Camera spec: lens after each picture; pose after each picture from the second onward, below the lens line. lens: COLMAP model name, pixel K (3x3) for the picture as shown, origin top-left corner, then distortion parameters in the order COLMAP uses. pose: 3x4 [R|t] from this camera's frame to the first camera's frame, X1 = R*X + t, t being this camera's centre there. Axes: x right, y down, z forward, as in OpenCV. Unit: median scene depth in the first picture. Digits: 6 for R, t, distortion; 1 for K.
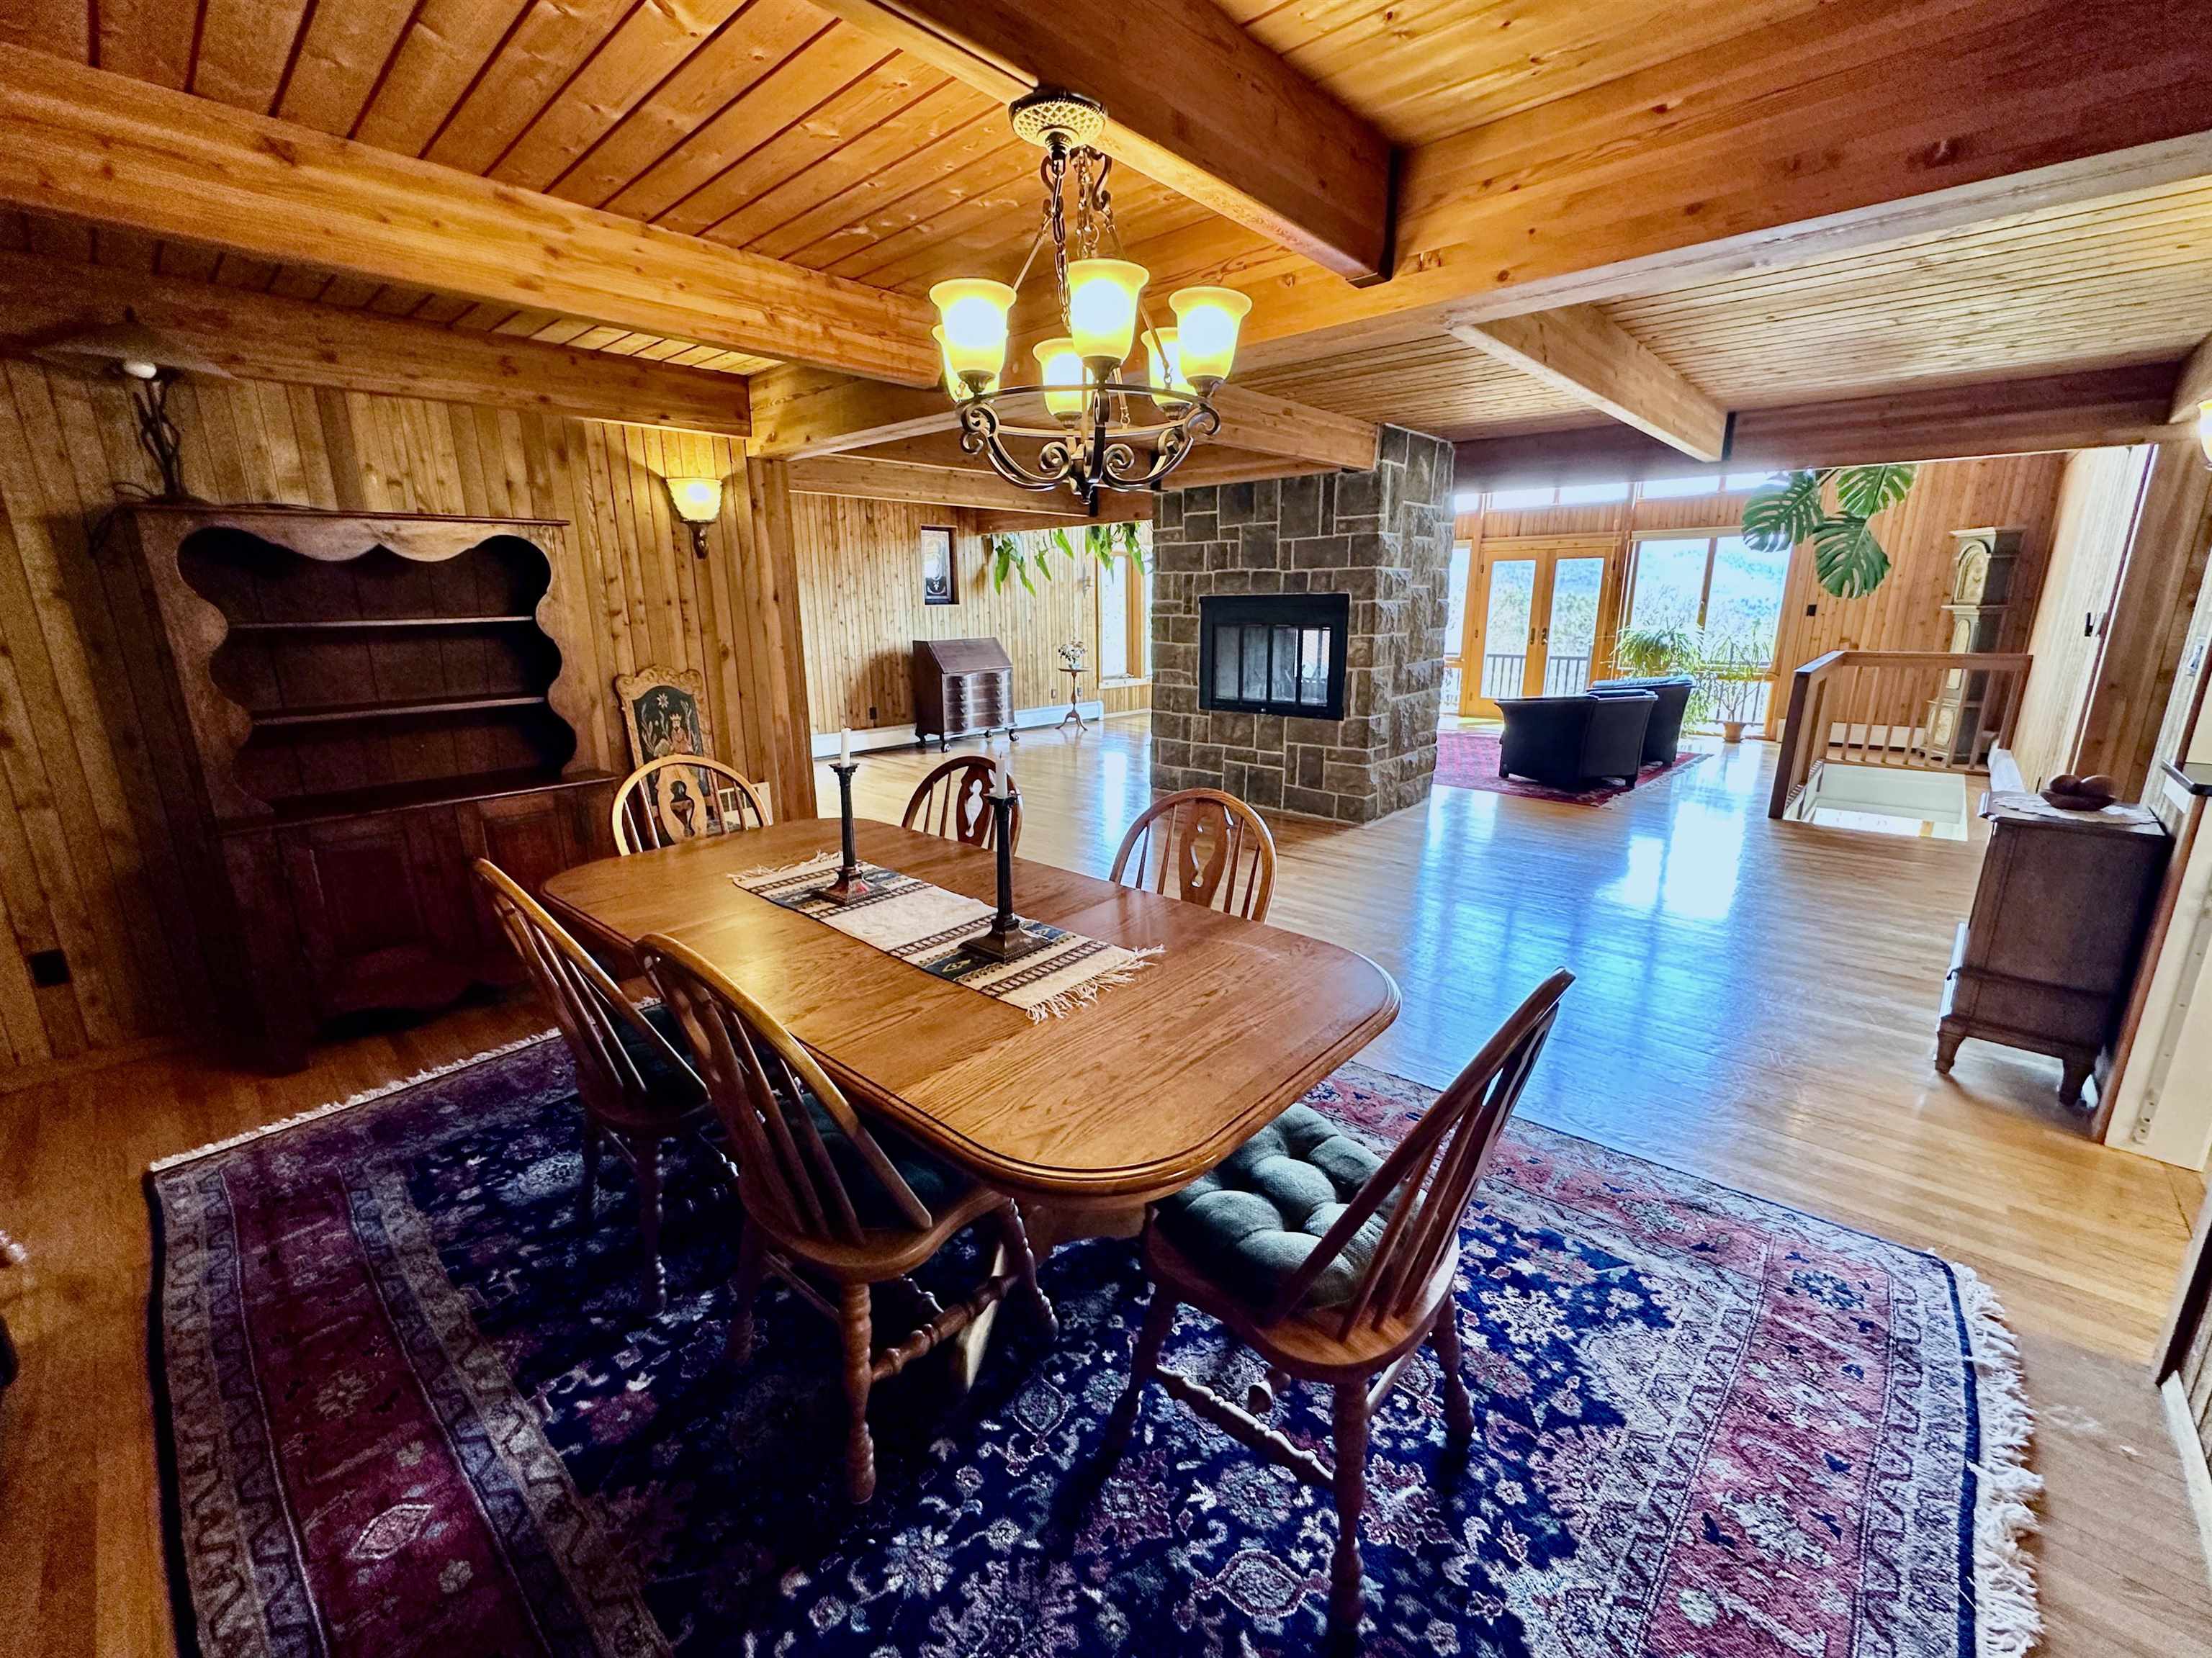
lens RADIAL K [[887.8, 0, 1110.3], [0, 887.8, 821.8], [0, 0, 1]] dist [-0.003222, -0.000057]
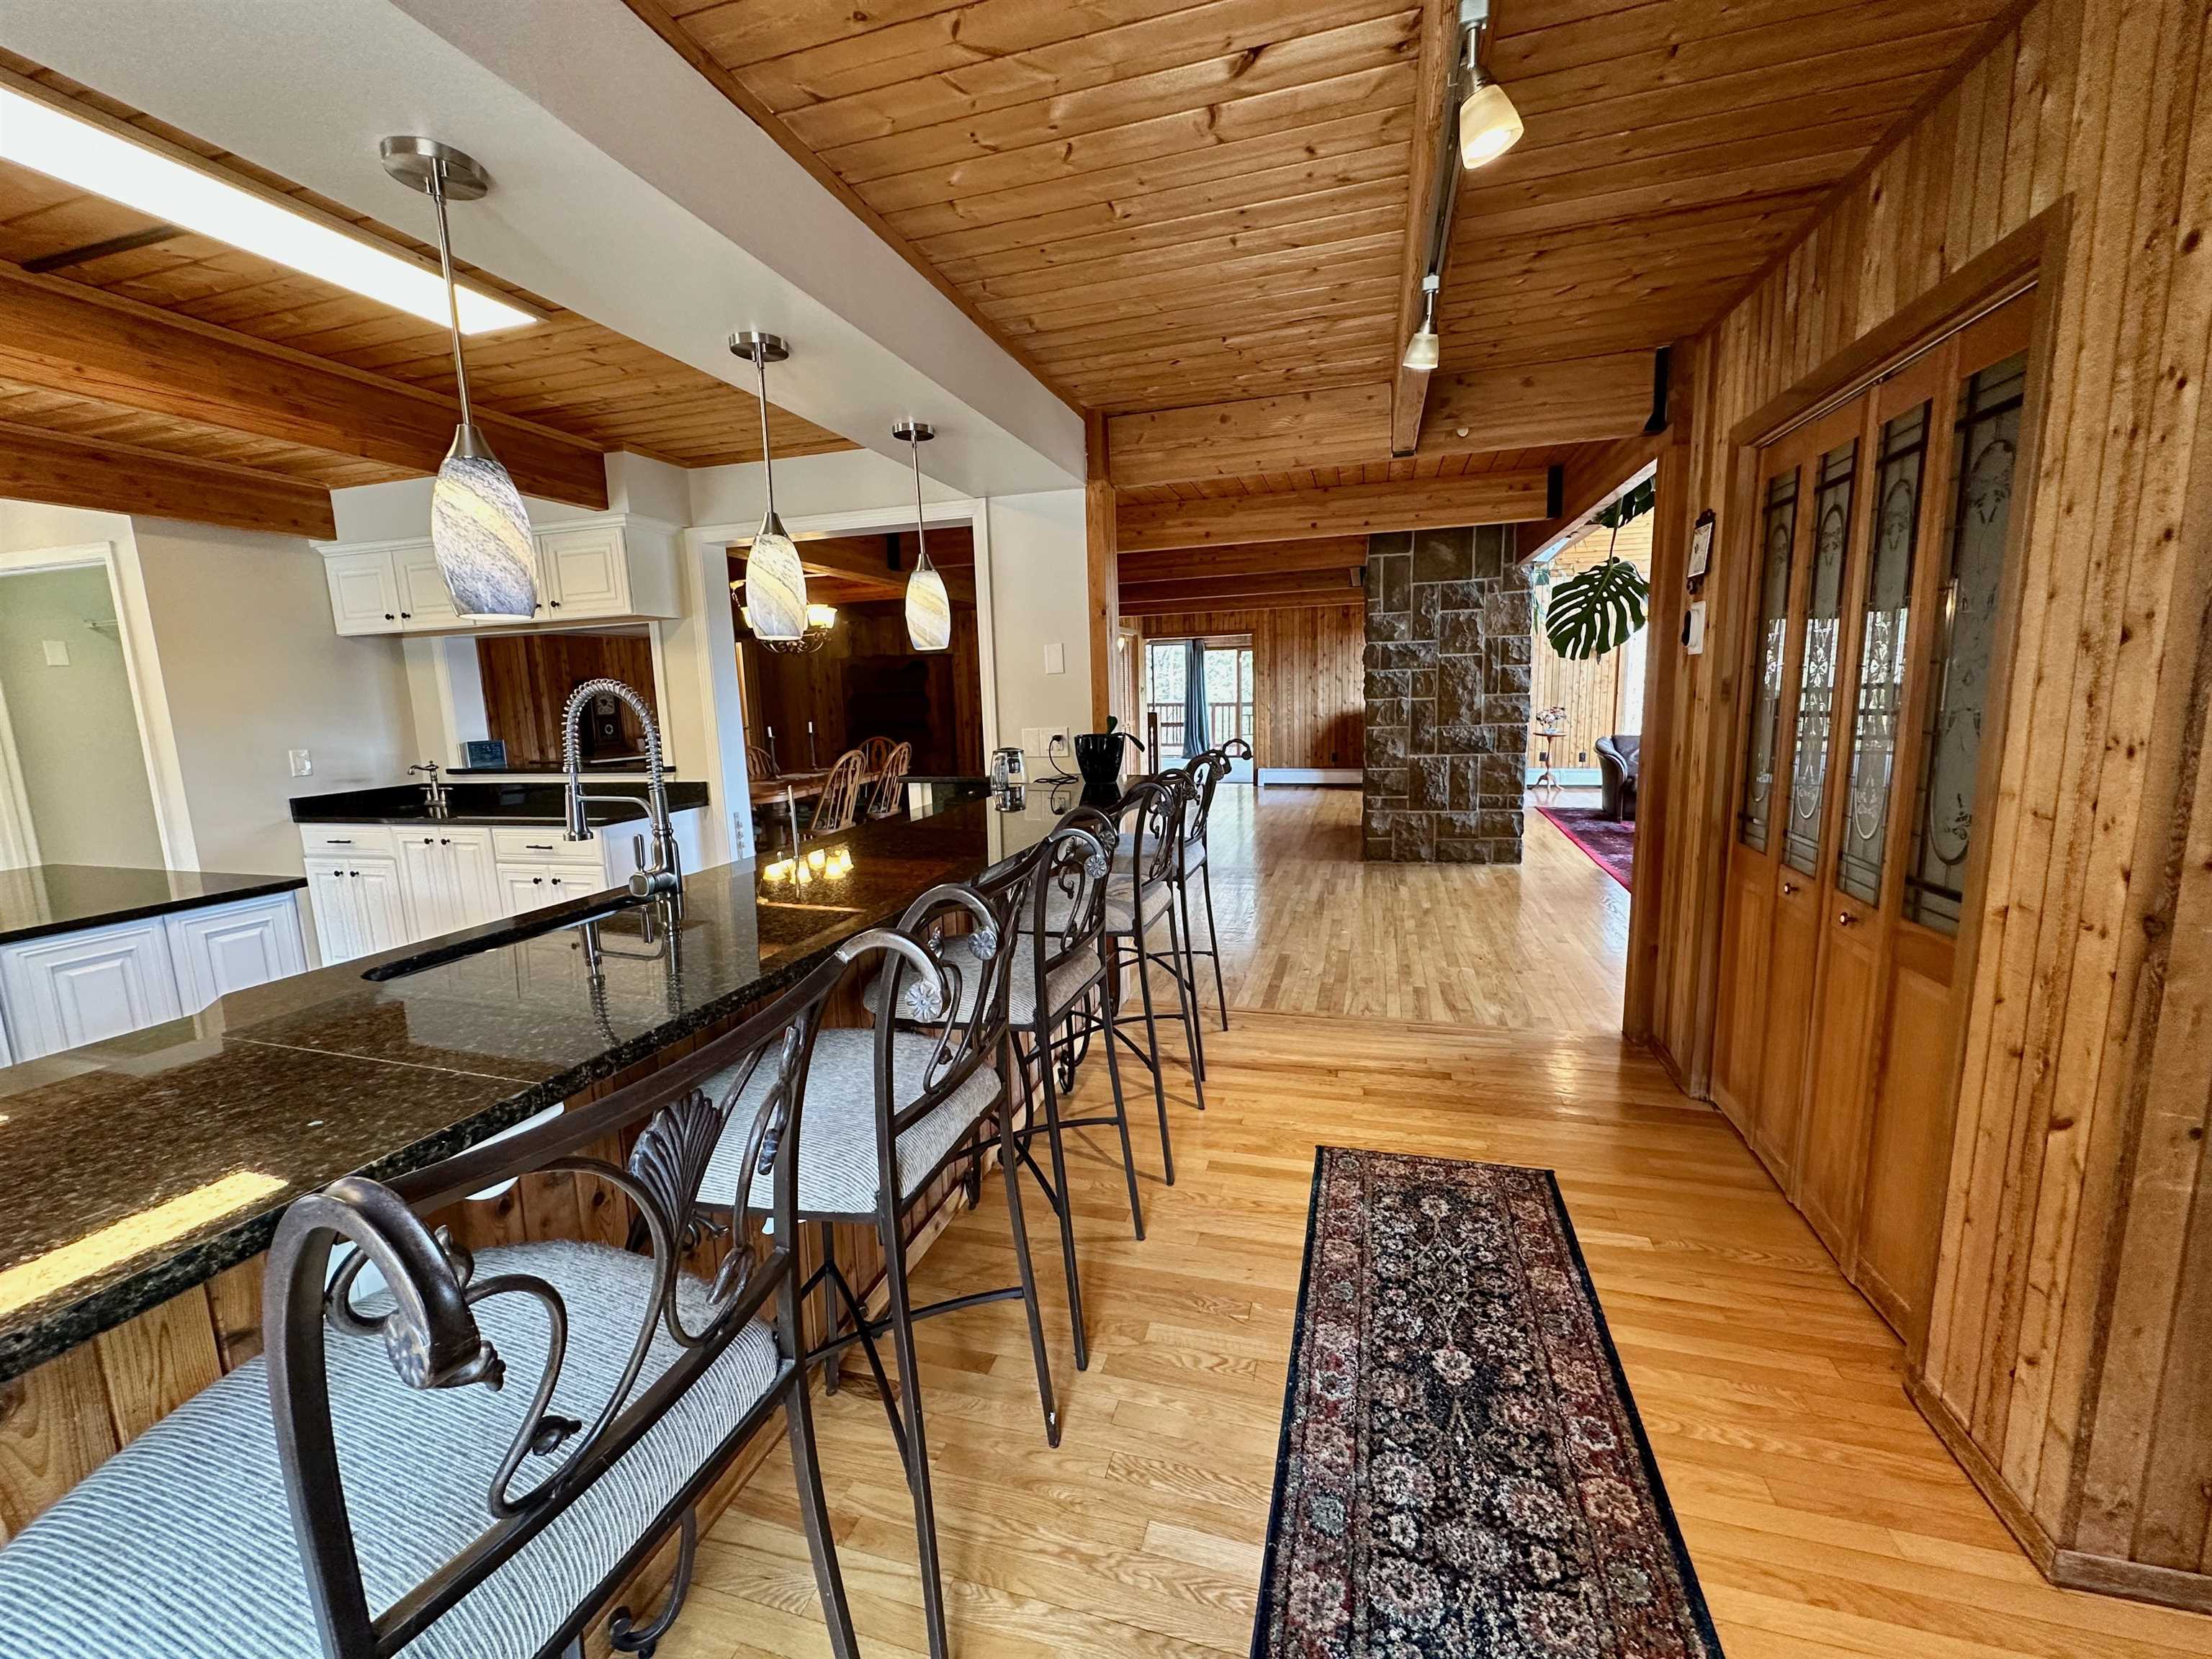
lens RADIAL K [[887.9, 0, 1110.3], [0, 887.9, 822.3], [0, 0, 1]] dist [-0.003222, -0.000057]
pose [[0.427746, 0.130486, -0.894431, 1.157889], [-0.197425, 0.979121, 0.048426, -0.036643], [0.882075, 0.155869, 0.444577, 0.185696]]
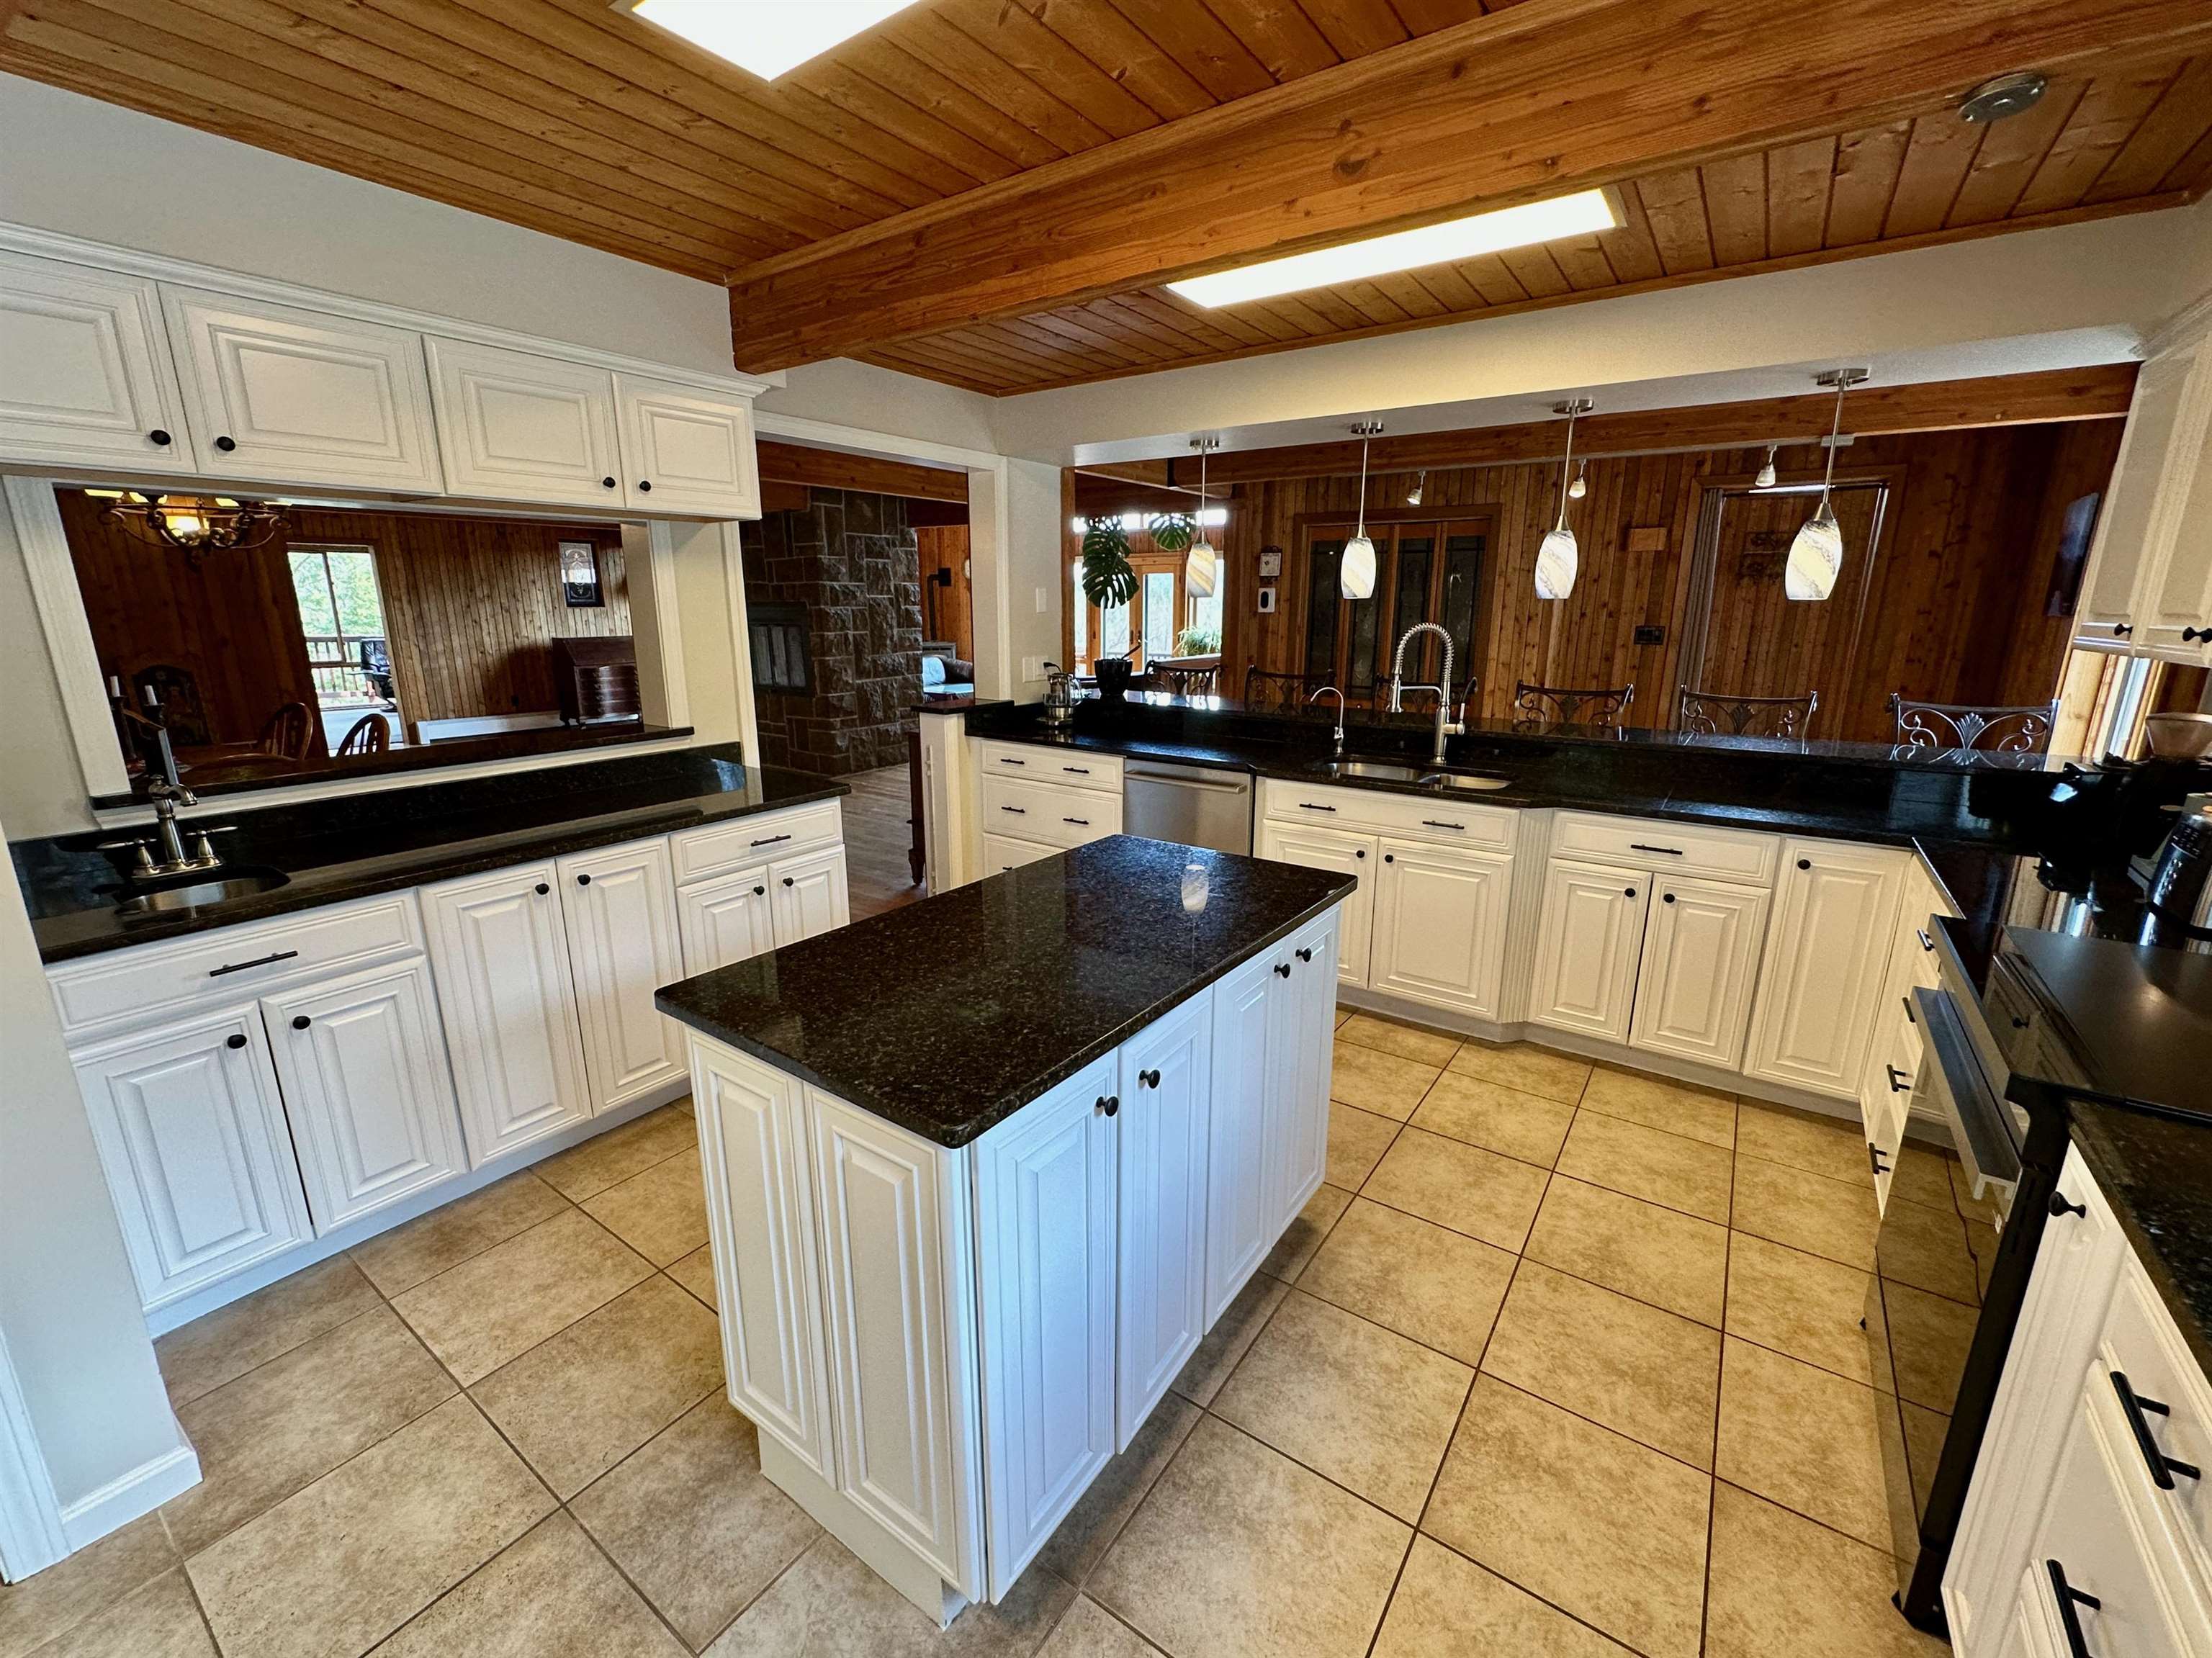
lens RADIAL K [[913.8, 0, 1106.0], [0, 913.8, 829.0], [0, 0, 1]] dist [-0.002904, 0.000234]
pose [[0.993652, -0.016978, 0.111209, 0.529273], [0.017561, 0.999837, -0.004264, 0.092813], [-0.111118, 0.006190, 0.993788, -0.386631]]
